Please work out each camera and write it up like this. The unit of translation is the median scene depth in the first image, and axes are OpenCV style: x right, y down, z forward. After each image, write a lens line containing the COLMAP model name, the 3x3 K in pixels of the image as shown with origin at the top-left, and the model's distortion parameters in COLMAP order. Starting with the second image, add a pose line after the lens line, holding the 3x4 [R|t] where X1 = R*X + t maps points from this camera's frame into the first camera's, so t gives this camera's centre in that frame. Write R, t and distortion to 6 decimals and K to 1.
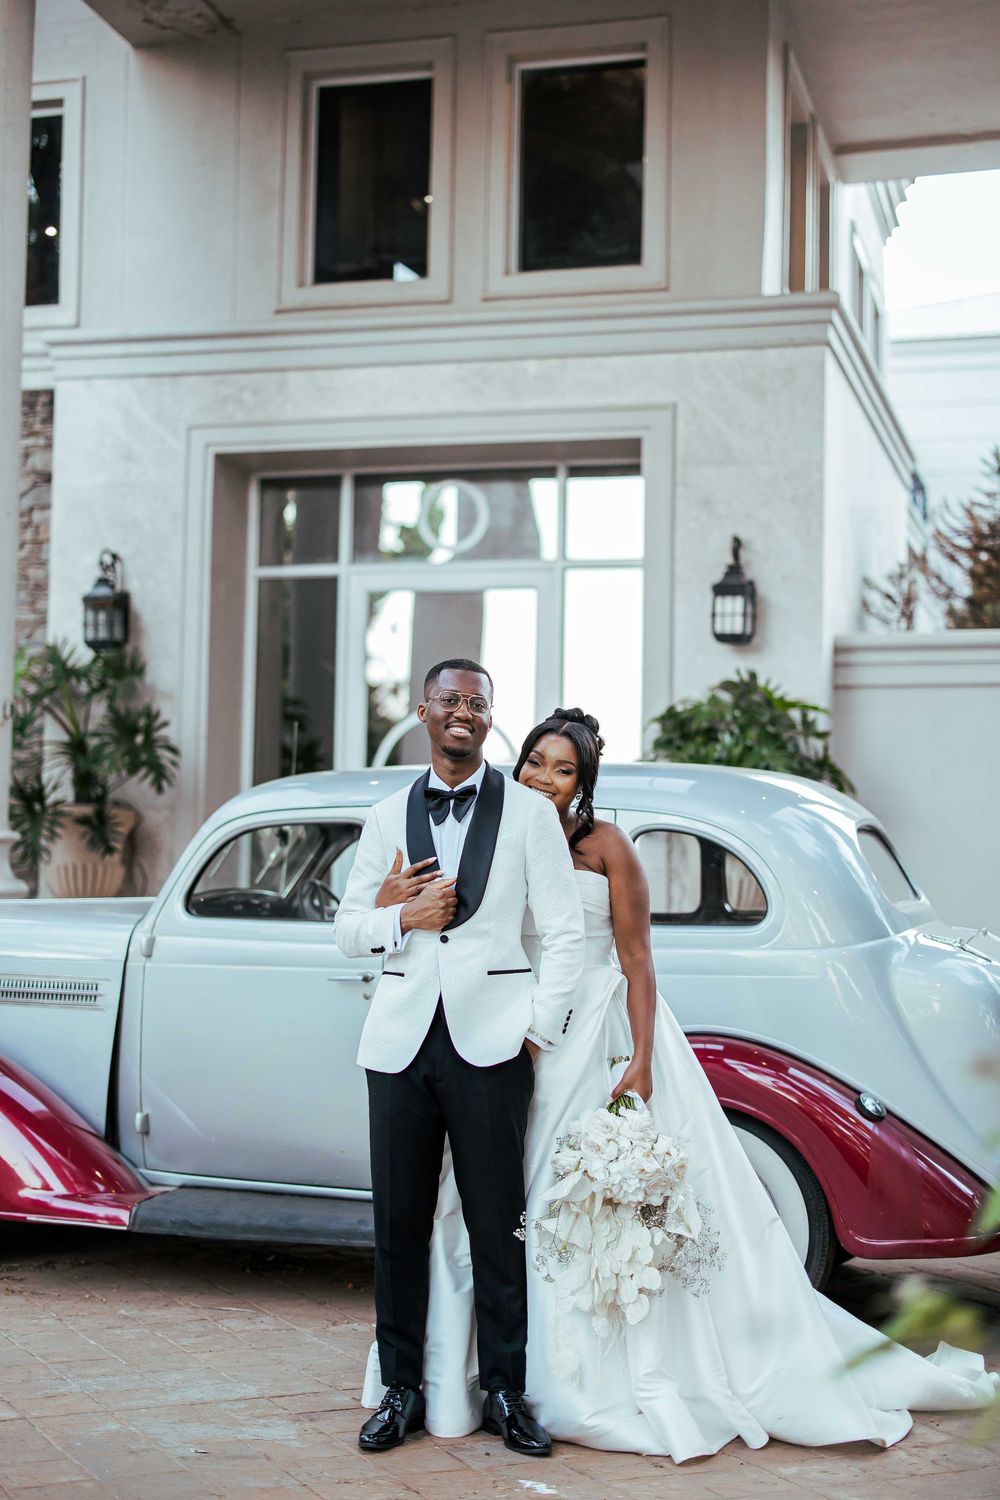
lens RADIAL K [[2108.9, 0, 500.0], [0, 2108.9, 750.0], [0, 0, 1]] dist [-0.015342, 0.001853]
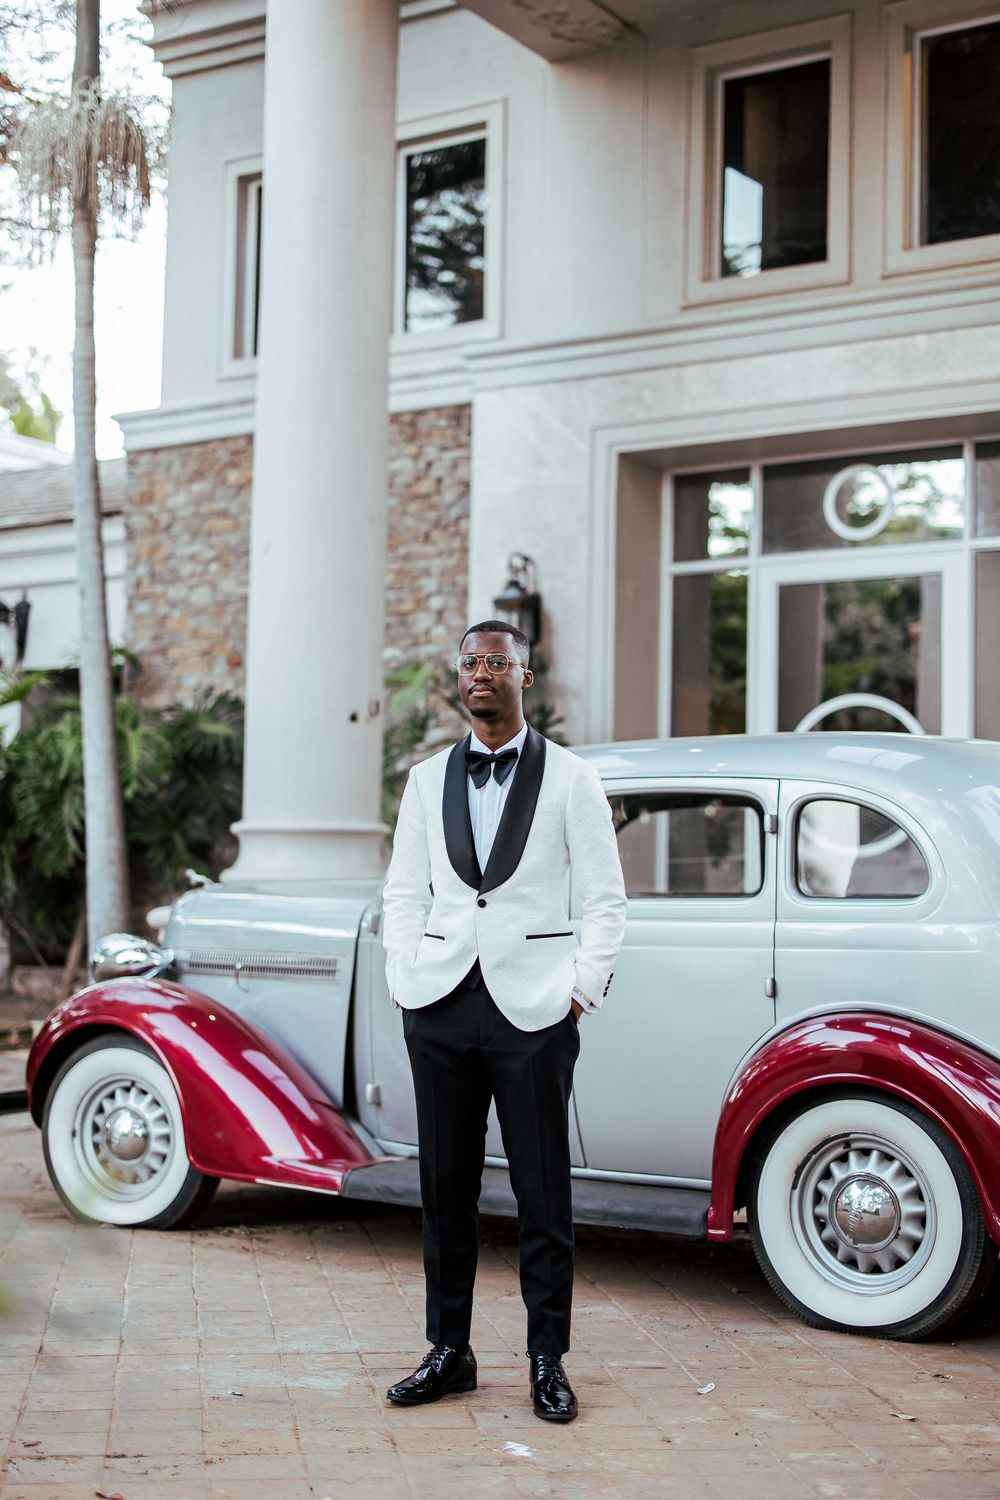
lens RADIAL K [[2110.5, 0, 500.0], [0, 2110.5, 750.0], [0, 0, 1]] dist [-0.015859, -0.013872]
pose [[0.952703, -0.022584, -0.303062, 0.114881], [0.020443, 0.999739, -0.010236, 0.011249], [0.303214, 0.003556, 0.952916, 0.018247]]
